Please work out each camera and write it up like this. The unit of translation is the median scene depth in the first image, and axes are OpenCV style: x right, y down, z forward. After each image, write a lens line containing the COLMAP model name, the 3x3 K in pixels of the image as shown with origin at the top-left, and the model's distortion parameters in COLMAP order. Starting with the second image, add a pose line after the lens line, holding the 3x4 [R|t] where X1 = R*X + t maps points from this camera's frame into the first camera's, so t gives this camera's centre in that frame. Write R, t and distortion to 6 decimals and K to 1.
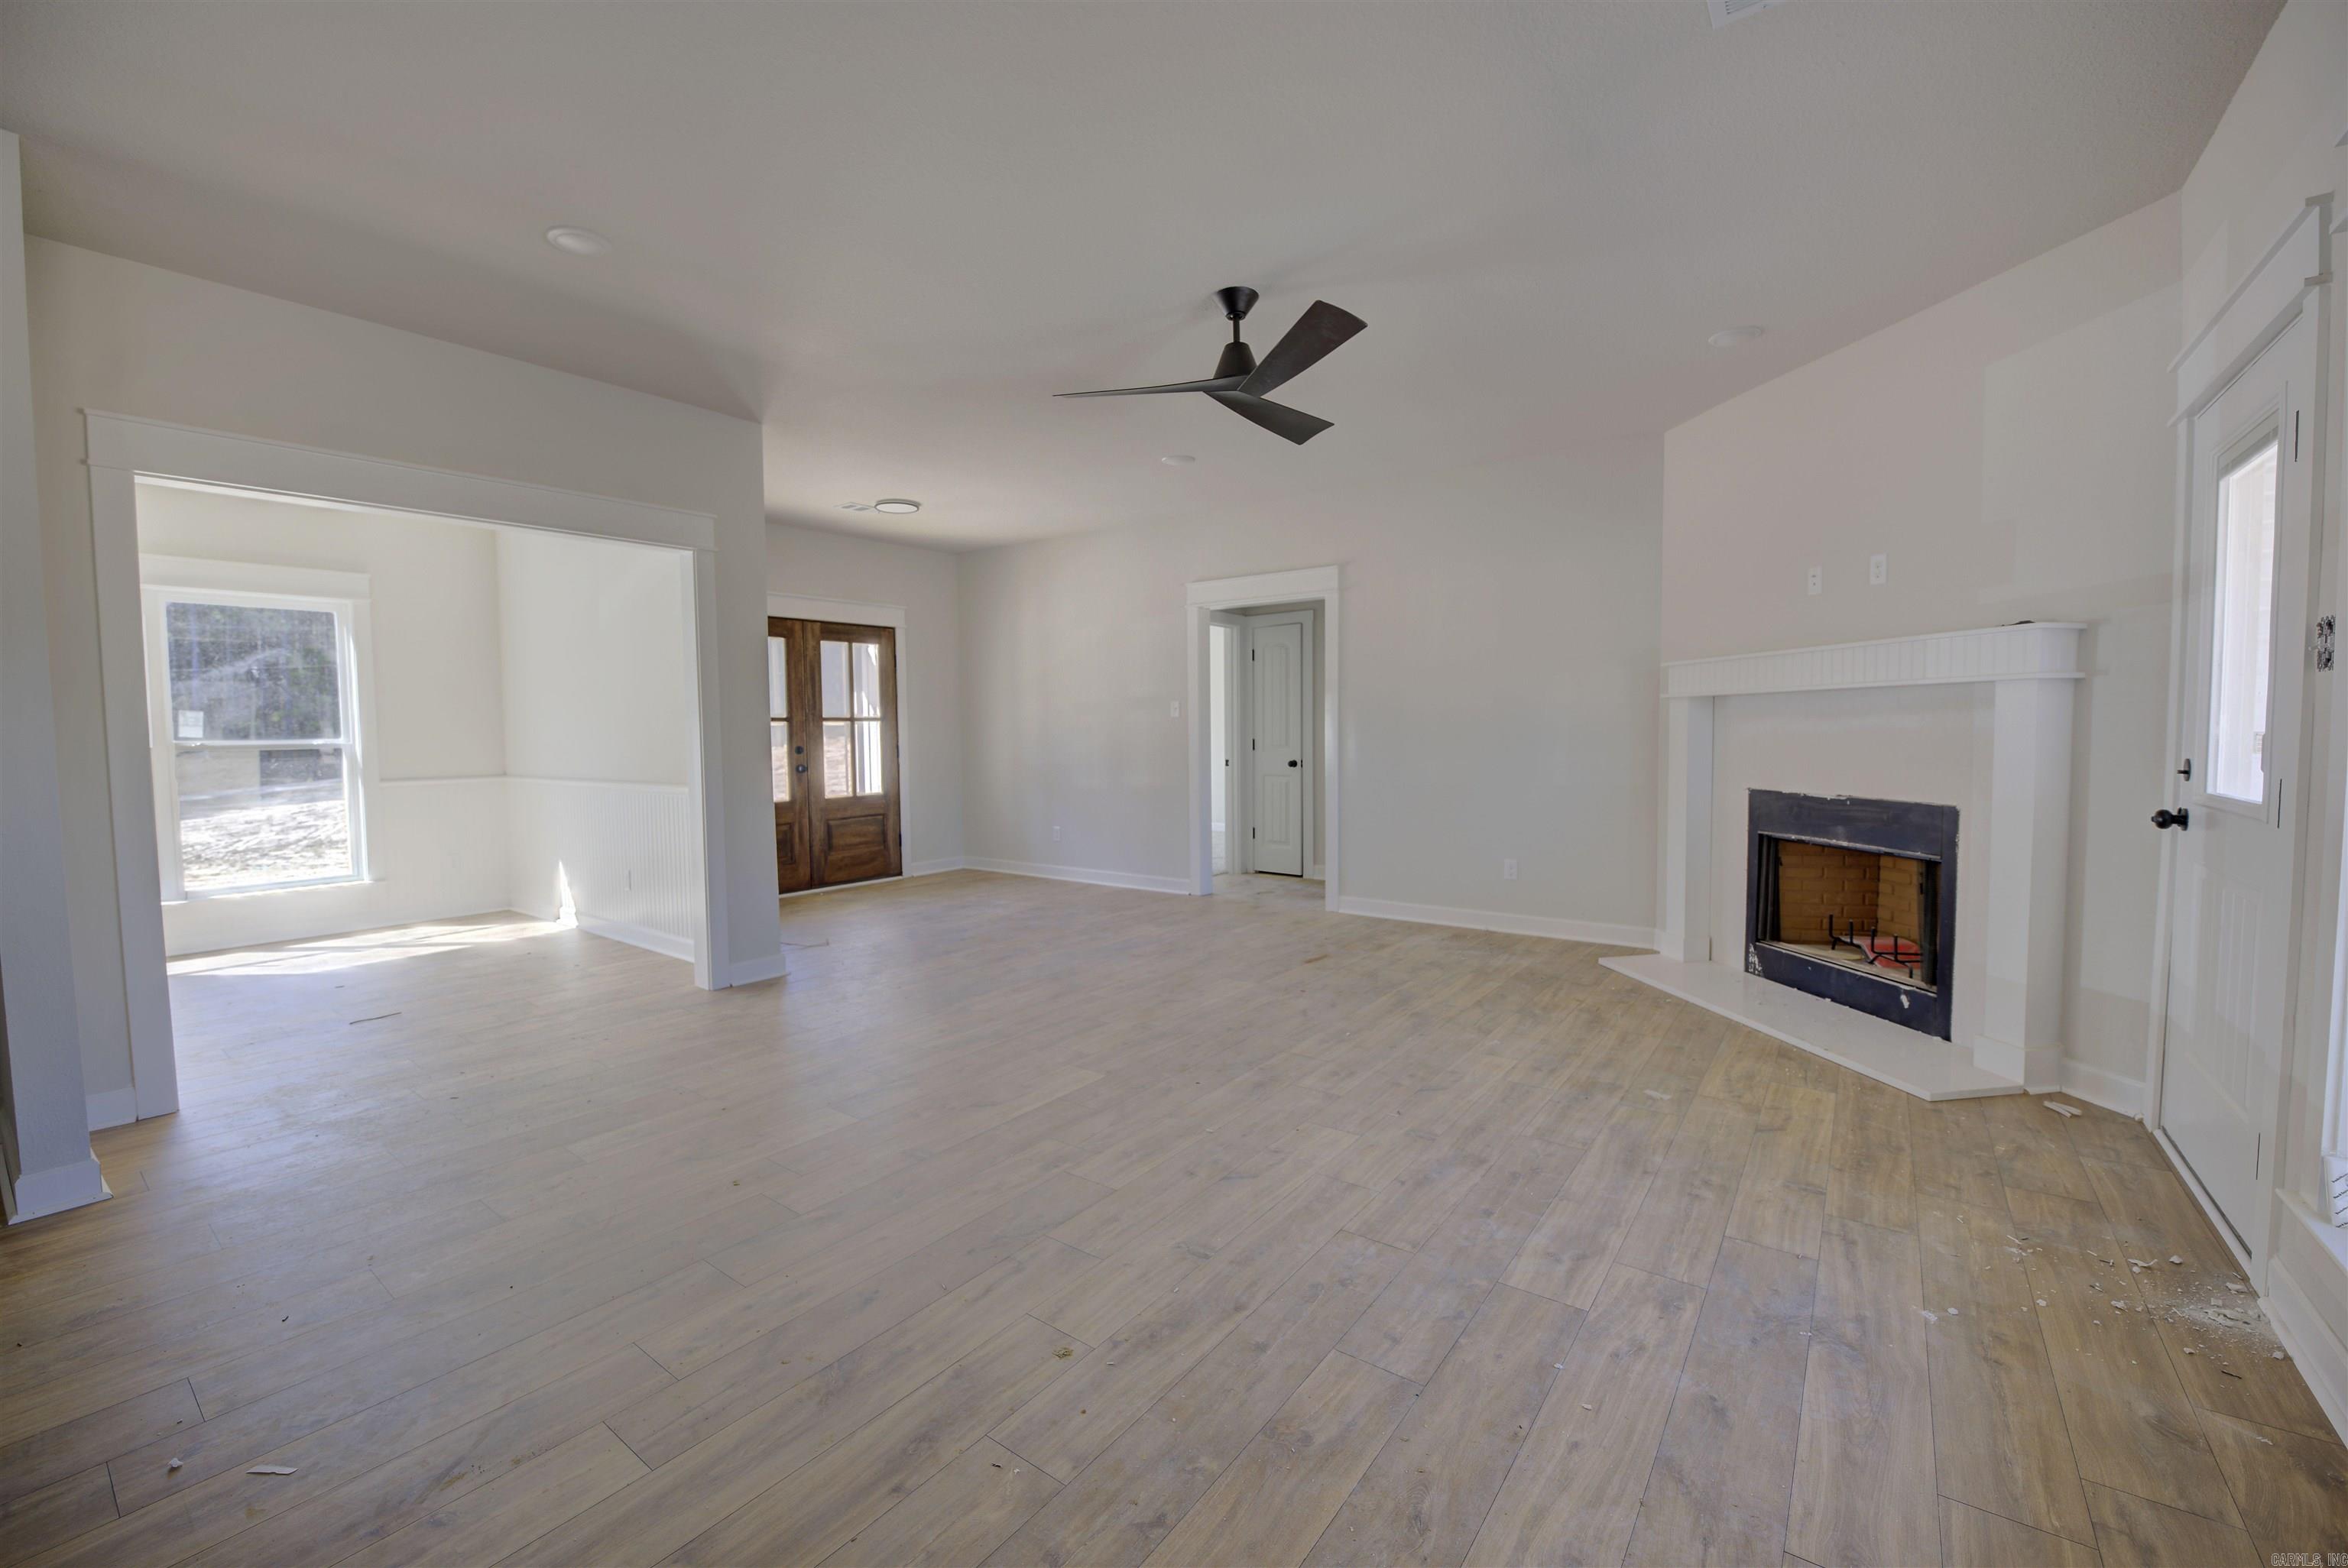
lens RADIAL K [[950.5, 0, 1174.0], [0, 950.5, 784.0], [0, 0, 1]] dist [-0.026631, -0.000286]
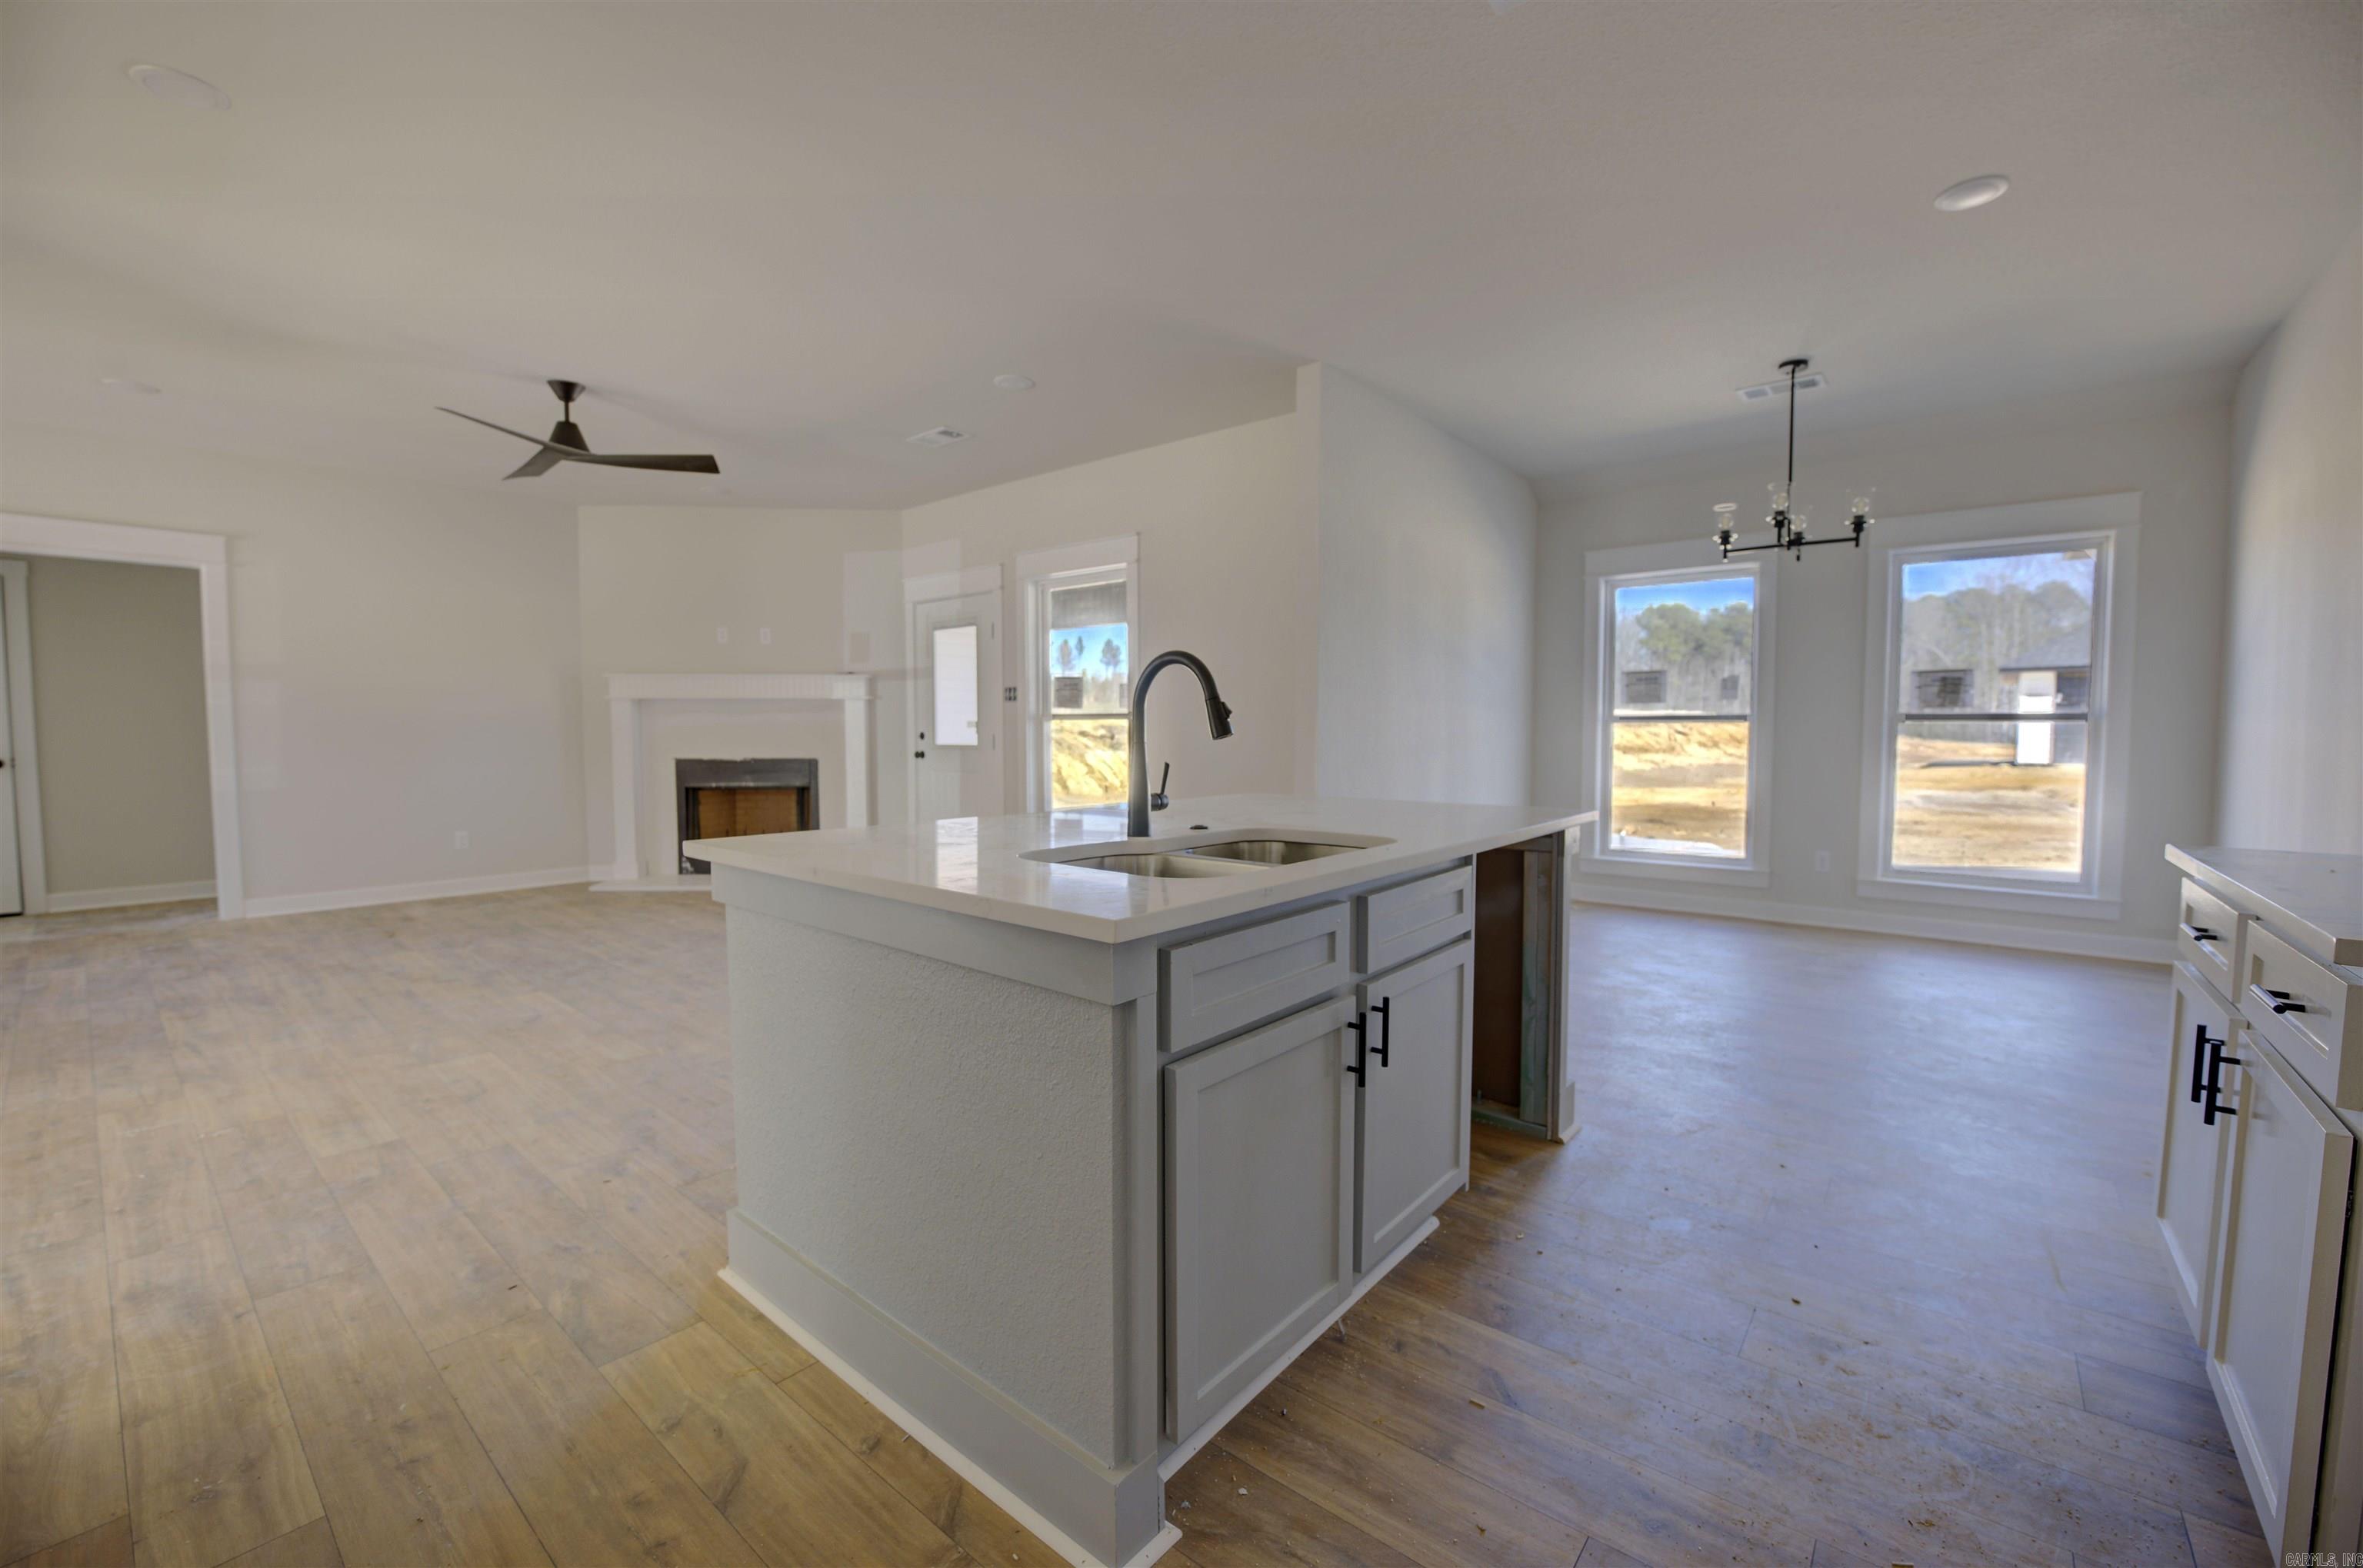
lens RADIAL K [[946.1, 0, 1167.9], [0, 946.1, 781.5], [0, 0, 1]] dist [-0.018795, 0.000251]
pose [[0.058889, -0.045672, 0.997219, -1.070409], [0.056603, 0.997498, 0.042343, 0.027353], [-0.996658, 0.053952, 0.061327, 0.090602]]
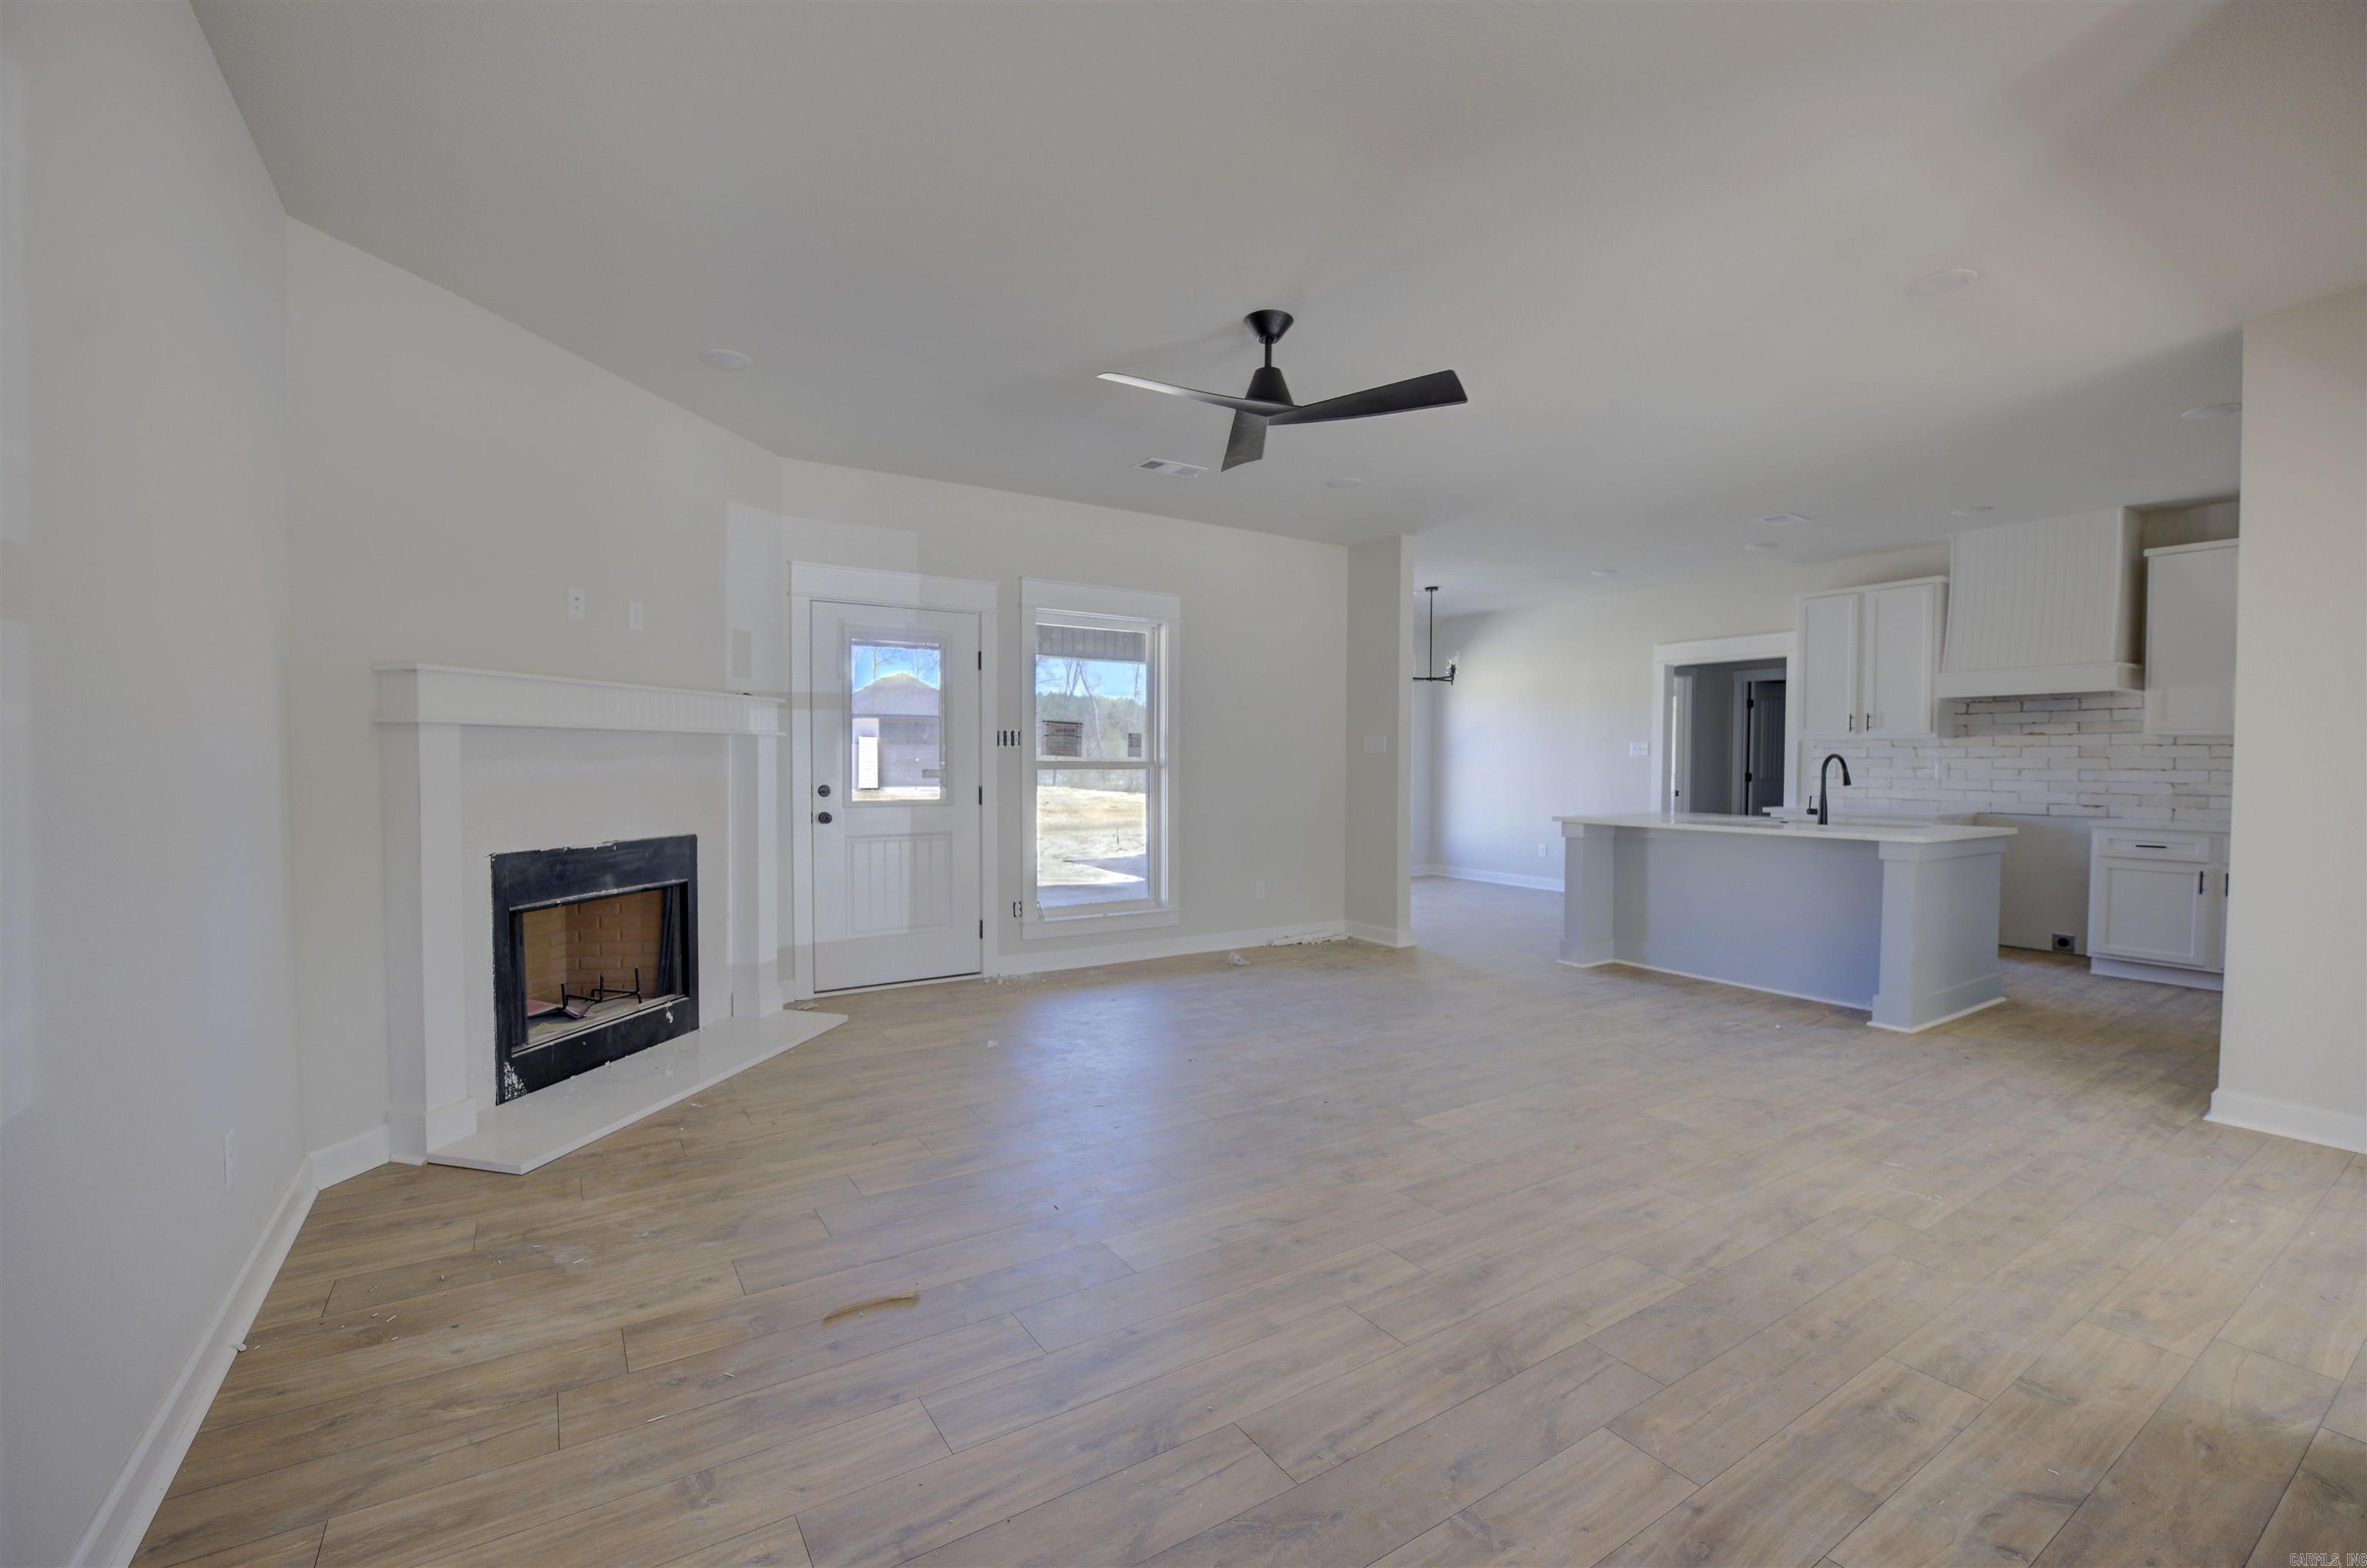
lens RADIAL K [[988.0, 0, 1170.4], [0, 988.0, 792.4], [0, 0, 1]] dist [-0.023821, 0.000150]
pose [[-0.934100, -0.003243, 0.356996, -0.174370], [0.027552, 0.996322, 0.081141, -0.104225], [-0.355946, 0.085630, -0.930575, 1.756177]]
